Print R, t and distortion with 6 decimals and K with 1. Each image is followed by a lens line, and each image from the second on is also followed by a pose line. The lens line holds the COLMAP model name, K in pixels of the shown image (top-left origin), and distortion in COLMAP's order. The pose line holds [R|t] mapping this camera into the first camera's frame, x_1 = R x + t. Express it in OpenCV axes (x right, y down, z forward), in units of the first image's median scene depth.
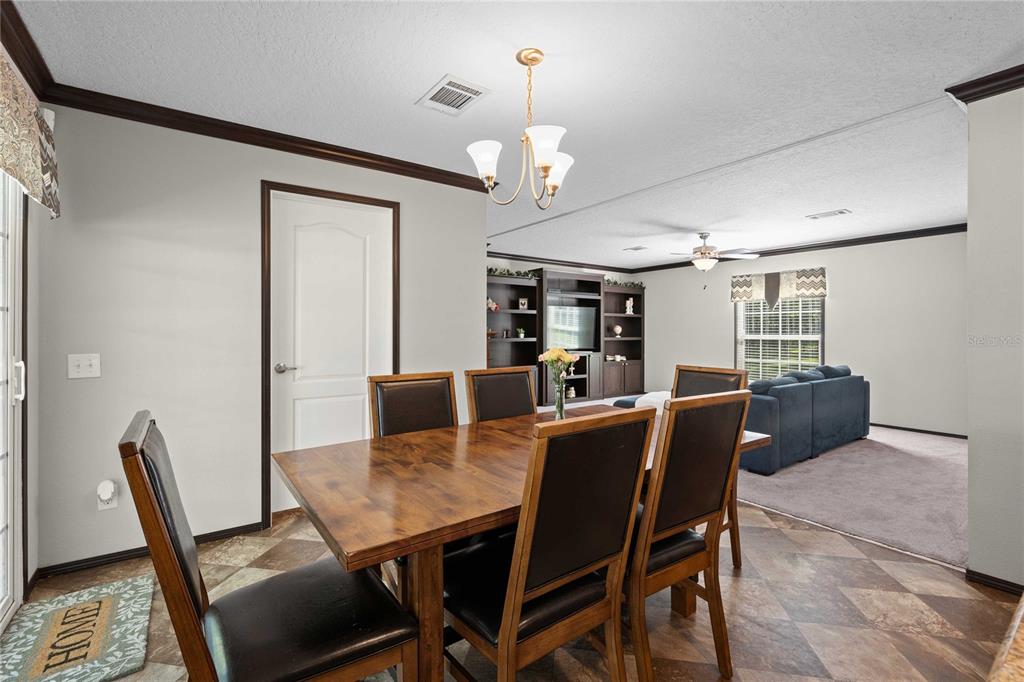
lens RADIAL K [[458.9, 0, 511.1], [0, 458.9, 336.2], [0, 0, 1]] dist [0.001223, 0.001277]
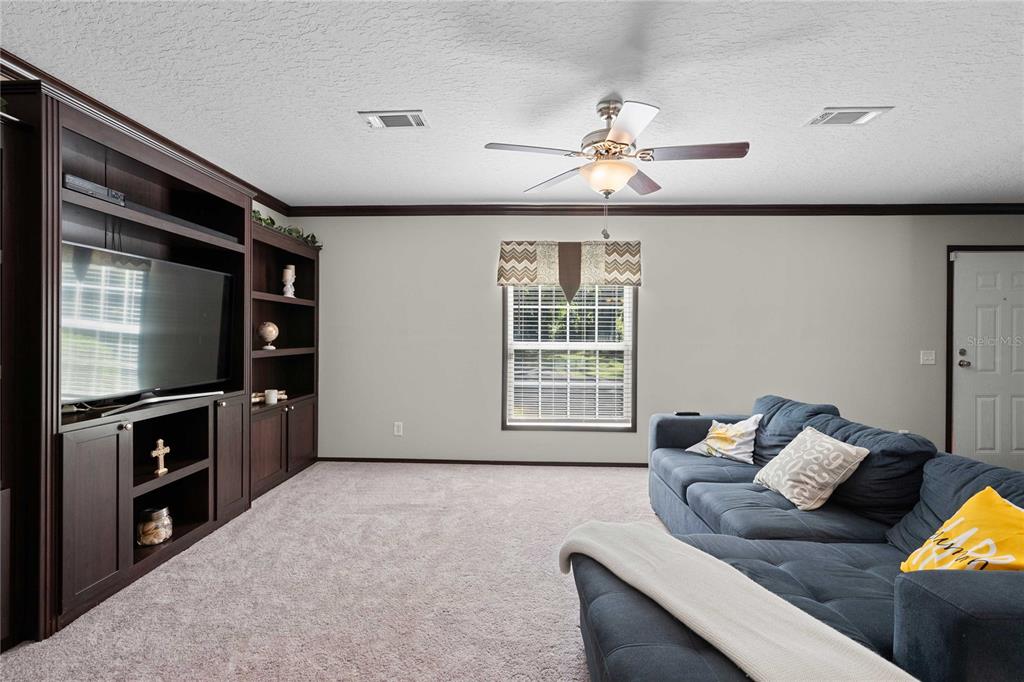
lens RADIAL K [[458.9, 0, 507.8], [0, 458.9, 335.3], [0, 0, 1]] dist [0.001223, 0.001277]
pose [[0.614219, 0.000110, 0.789135, 0.027415], [0.001533, 0.999998, -0.001332, -0.010595], [-0.789134, 0.002028, 0.614218, 0.607095]]
